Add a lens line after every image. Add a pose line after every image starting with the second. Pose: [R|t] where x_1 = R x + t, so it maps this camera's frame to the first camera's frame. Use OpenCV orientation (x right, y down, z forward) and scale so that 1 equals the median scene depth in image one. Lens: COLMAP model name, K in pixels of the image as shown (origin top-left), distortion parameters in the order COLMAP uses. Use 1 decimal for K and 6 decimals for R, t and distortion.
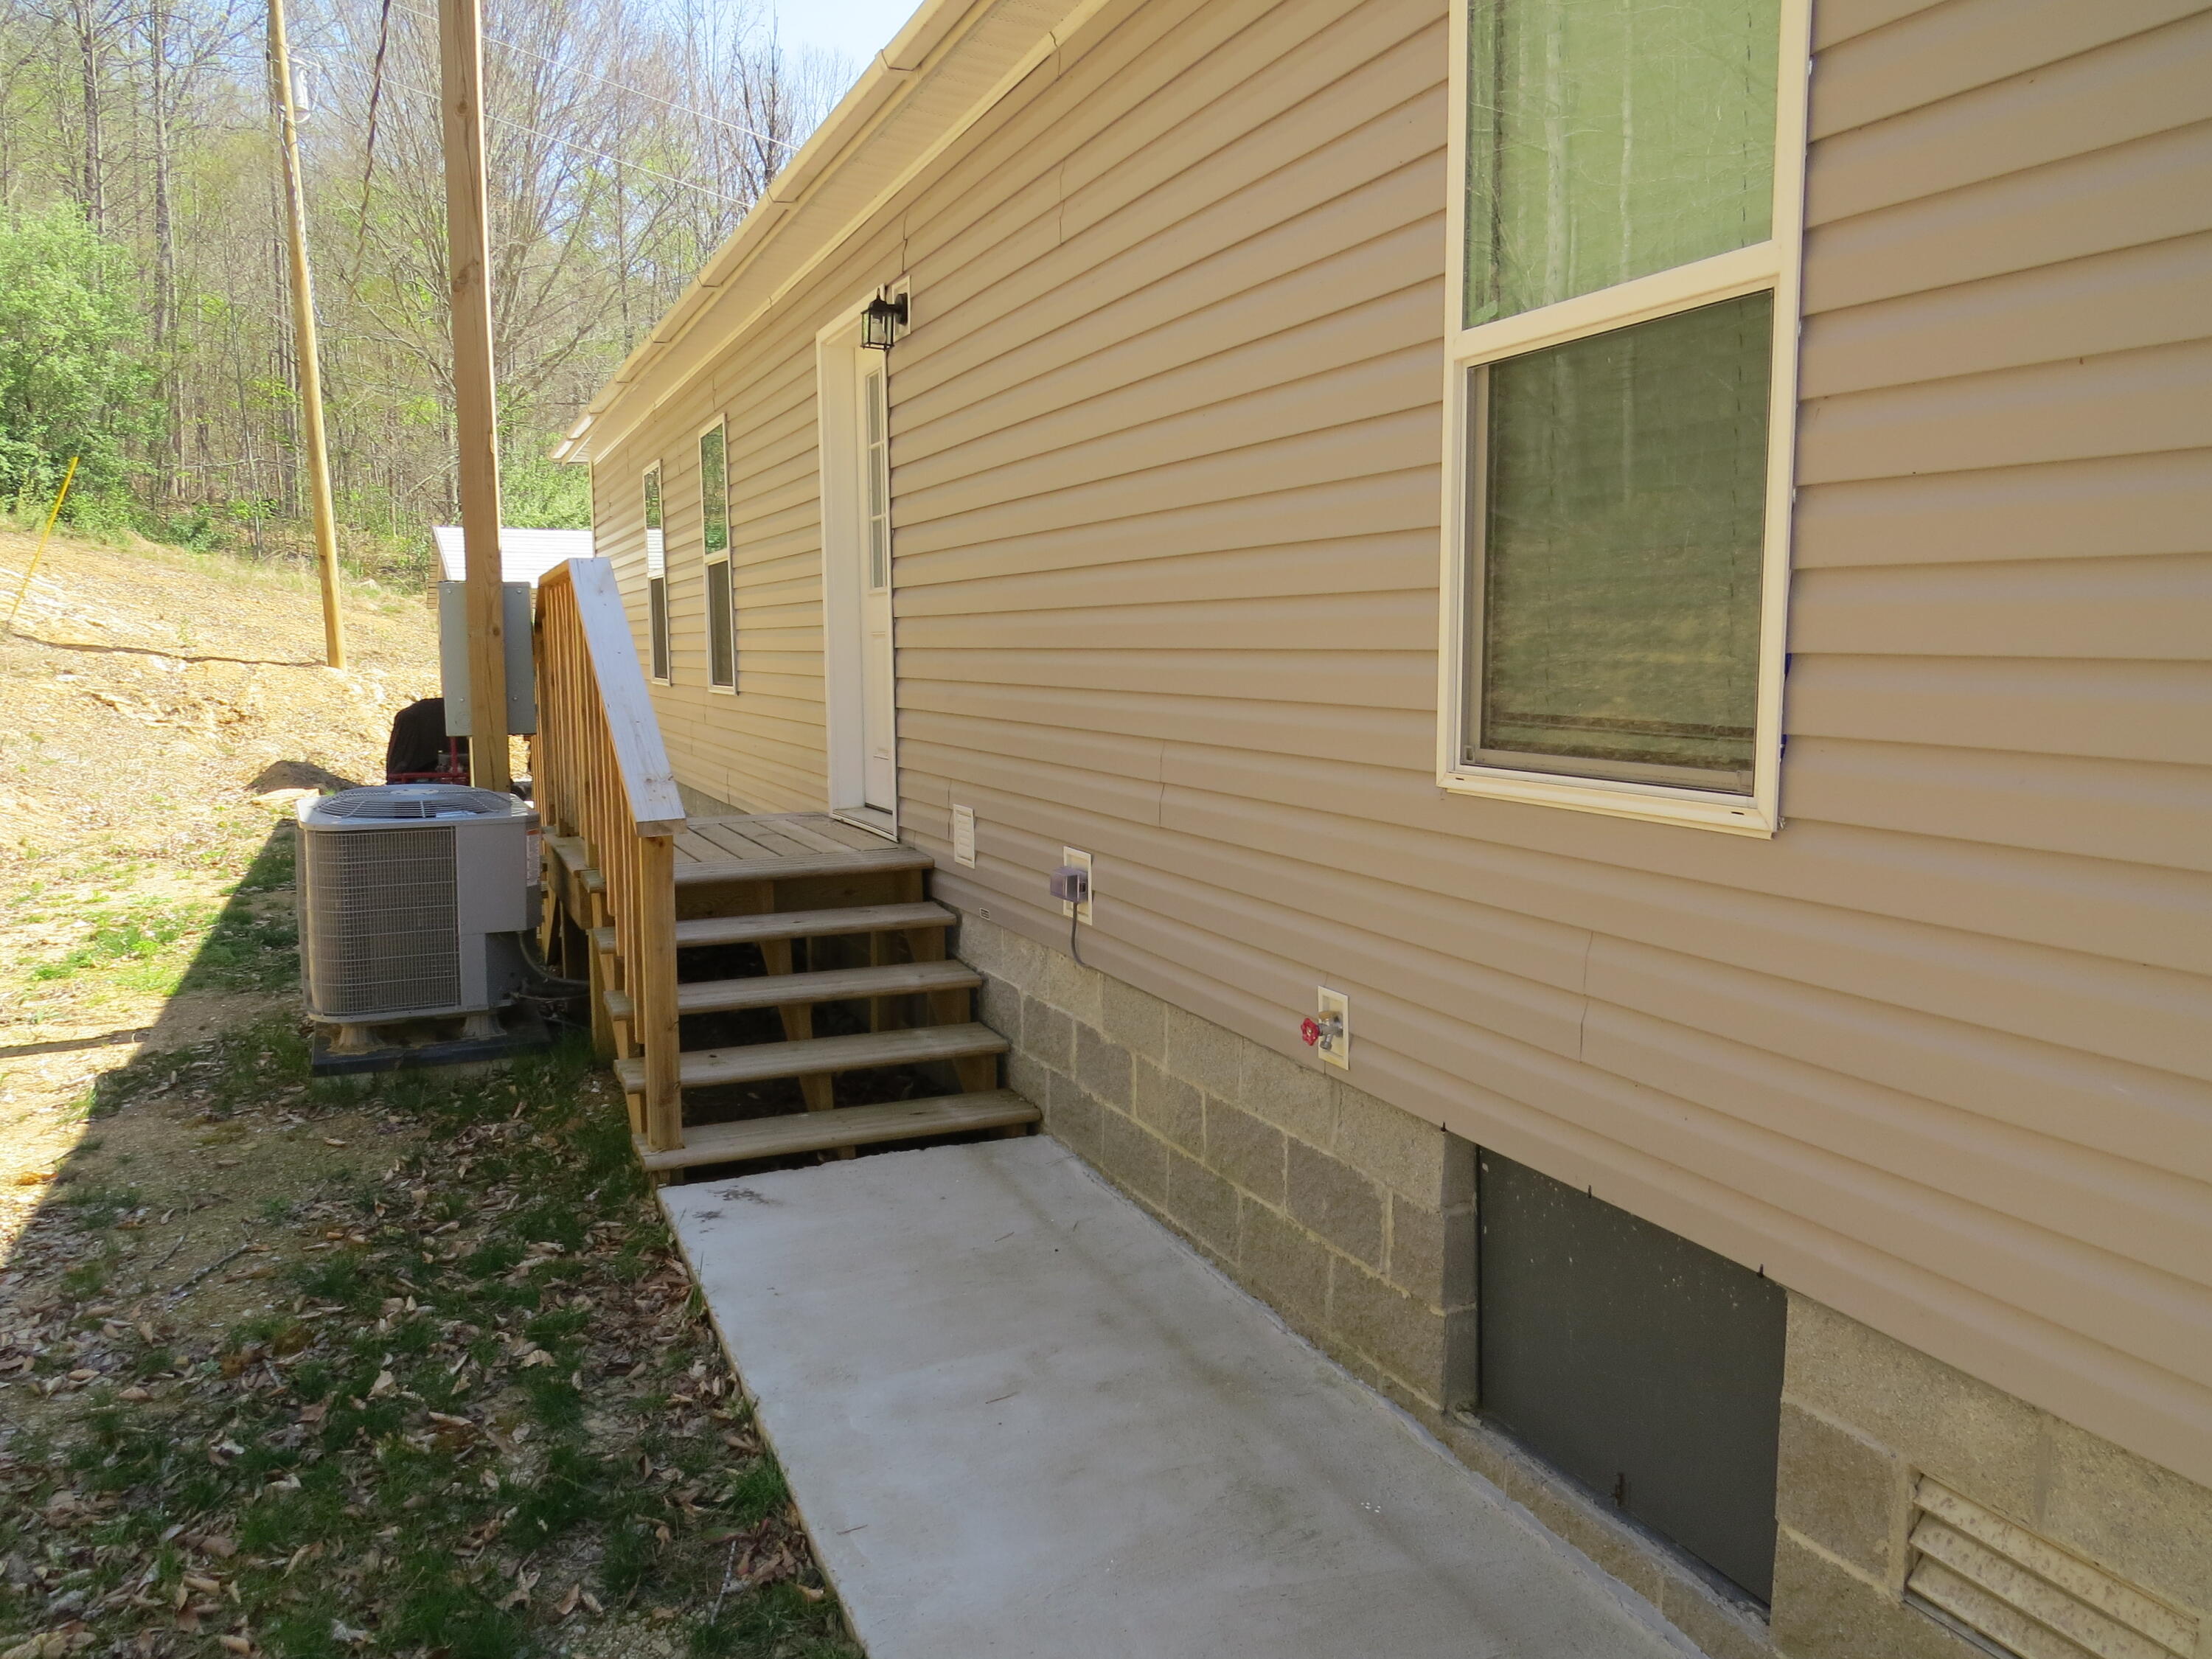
lens RADIAL K [[1577.0, 0, 1087.7], [0, 1577.0, 823.9], [0, 0, 1]] dist [-0.001128, -0.004616]
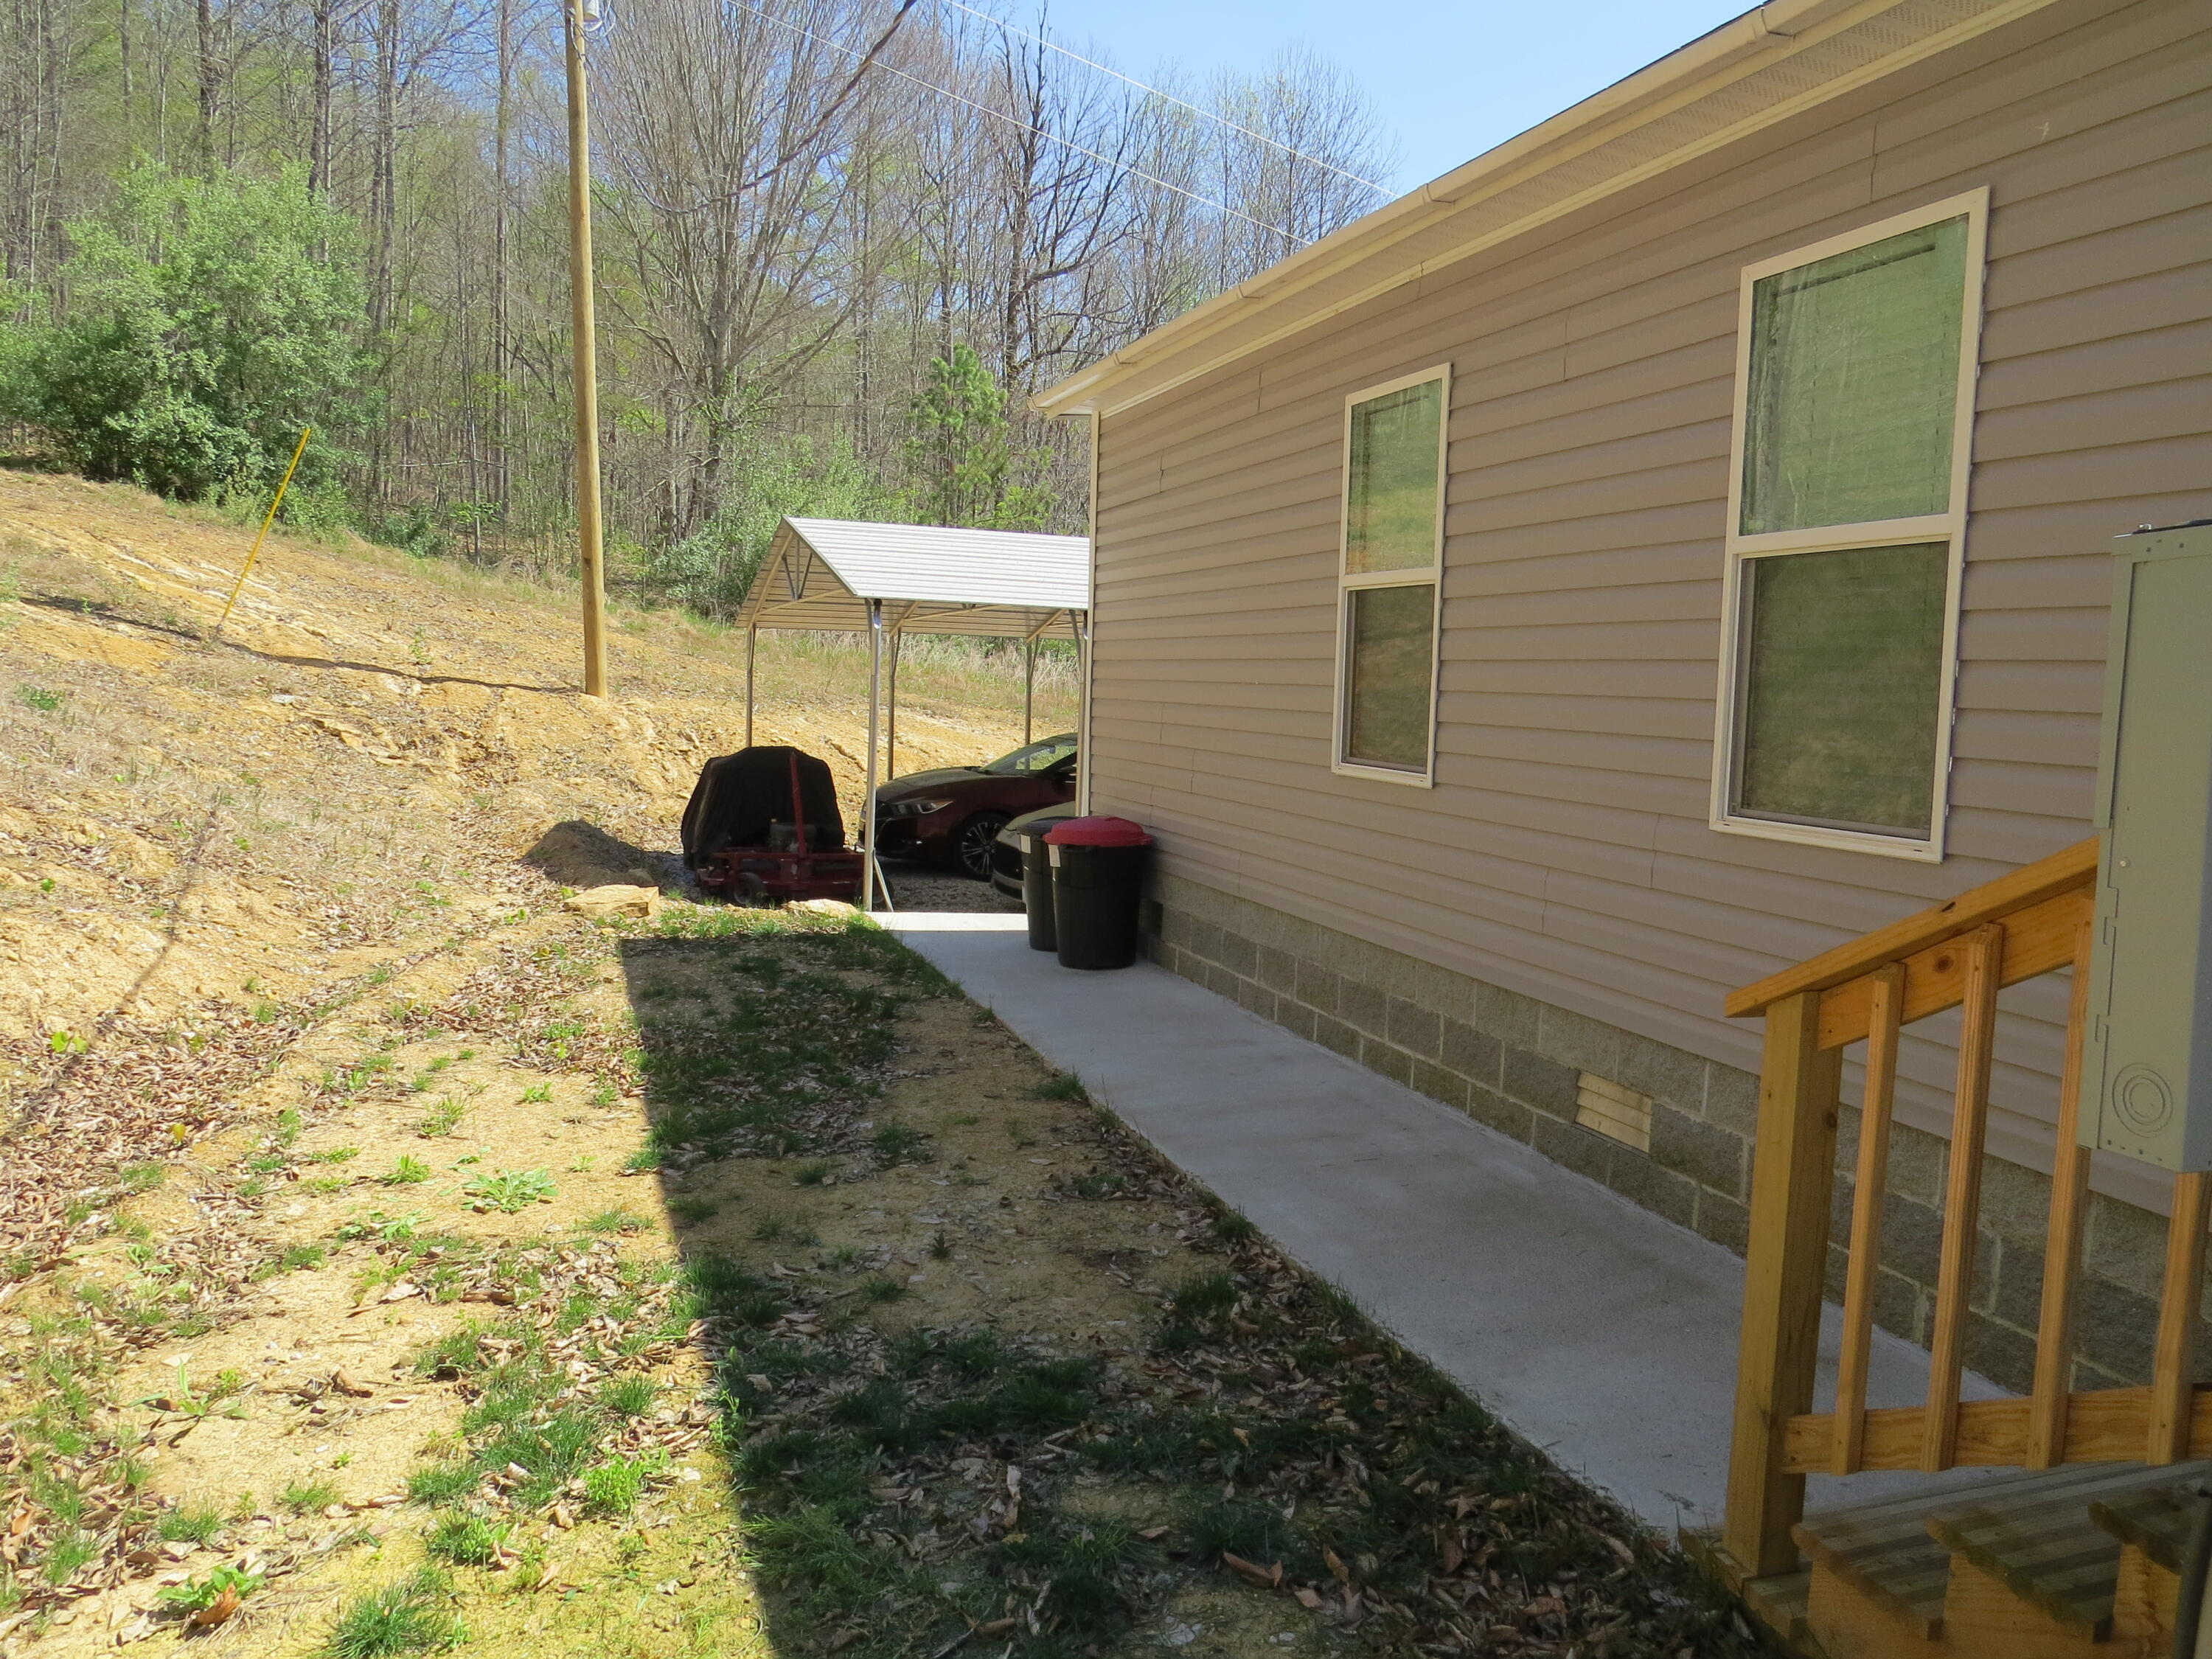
lens RADIAL K [[1577.0, 0, 1123.3], [0, 1577.0, 835.8], [0, 0, 1]] dist [-0.001128, -0.004616]
pose [[0.996986, 0.042014, -0.065226, -0.151539], [-0.043106, 0.998951, -0.015427, -0.026455], [0.064509, 0.018193, 0.997751, 0.206743]]
